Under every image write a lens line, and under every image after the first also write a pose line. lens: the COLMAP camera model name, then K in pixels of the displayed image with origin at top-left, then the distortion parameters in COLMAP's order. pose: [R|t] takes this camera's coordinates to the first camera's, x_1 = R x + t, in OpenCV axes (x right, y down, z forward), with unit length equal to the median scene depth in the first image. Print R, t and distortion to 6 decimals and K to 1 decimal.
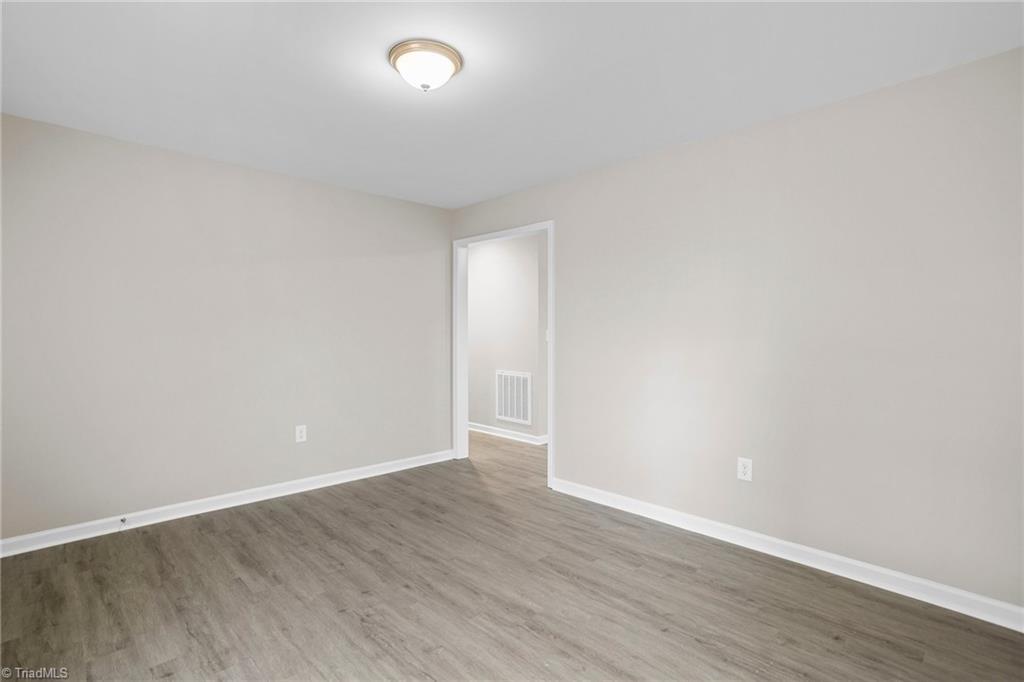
lens RADIAL K [[493.4, 0, 507.8], [0, 493.4, 334.7], [0, 0, 1]] dist [-0.055352, 0.034687]
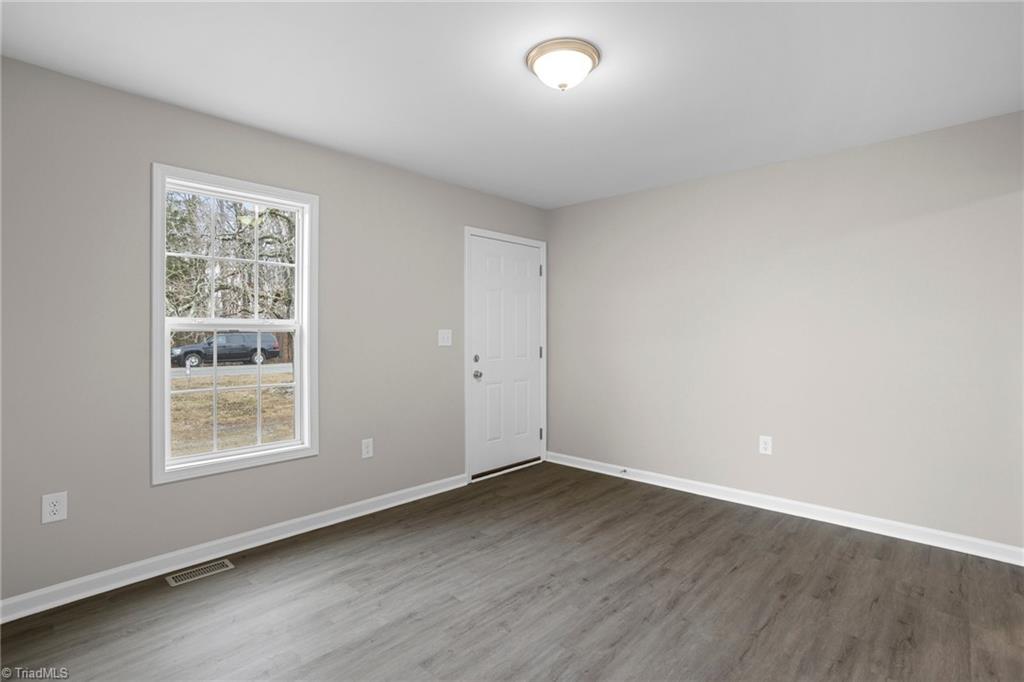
lens RADIAL K [[493.4, 0, 507.8], [0, 493.4, 334.7], [0, 0, 1]] dist [-0.055352, 0.034687]
pose [[0.051768, -0.000642, -0.998659, 0.664867], [-0.002853, 0.999996, -0.000791, -0.002953], [0.998655, 0.002890, 0.051766, 0.677002]]
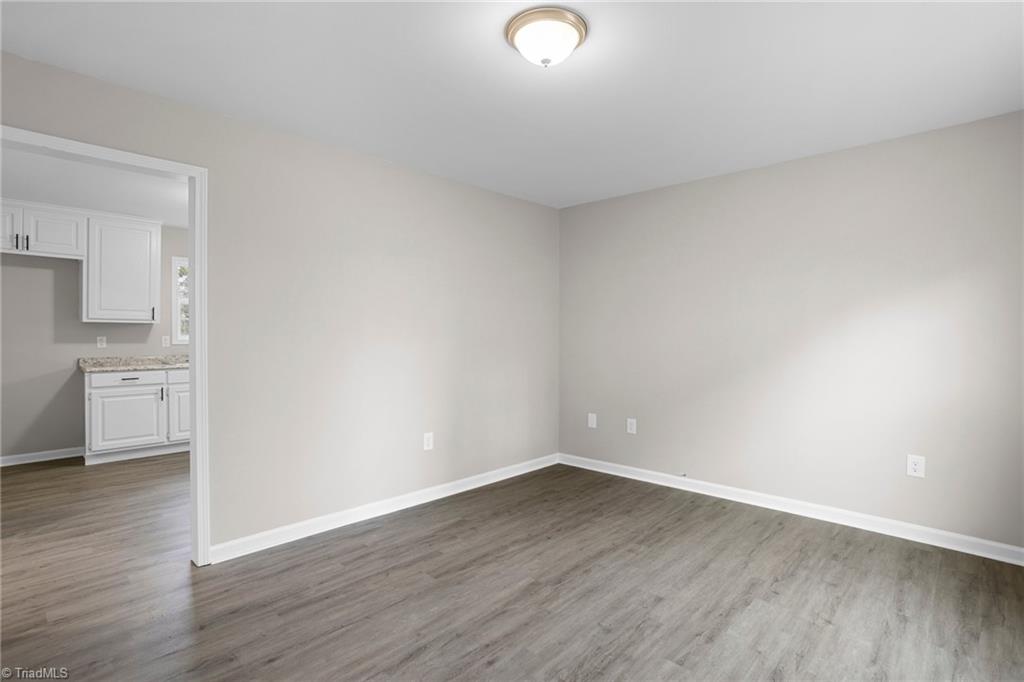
lens RADIAL K [[493.4, 0, 507.8], [0, 493.4, 334.7], [0, 0, 1]] dist [-0.055352, 0.034687]
pose [[-0.032402, -0.001735, 0.999473, -0.880938], [0.004404, 0.999989, 0.001879, -0.008490], [-0.999465, 0.004462, -0.032394, 0.892117]]
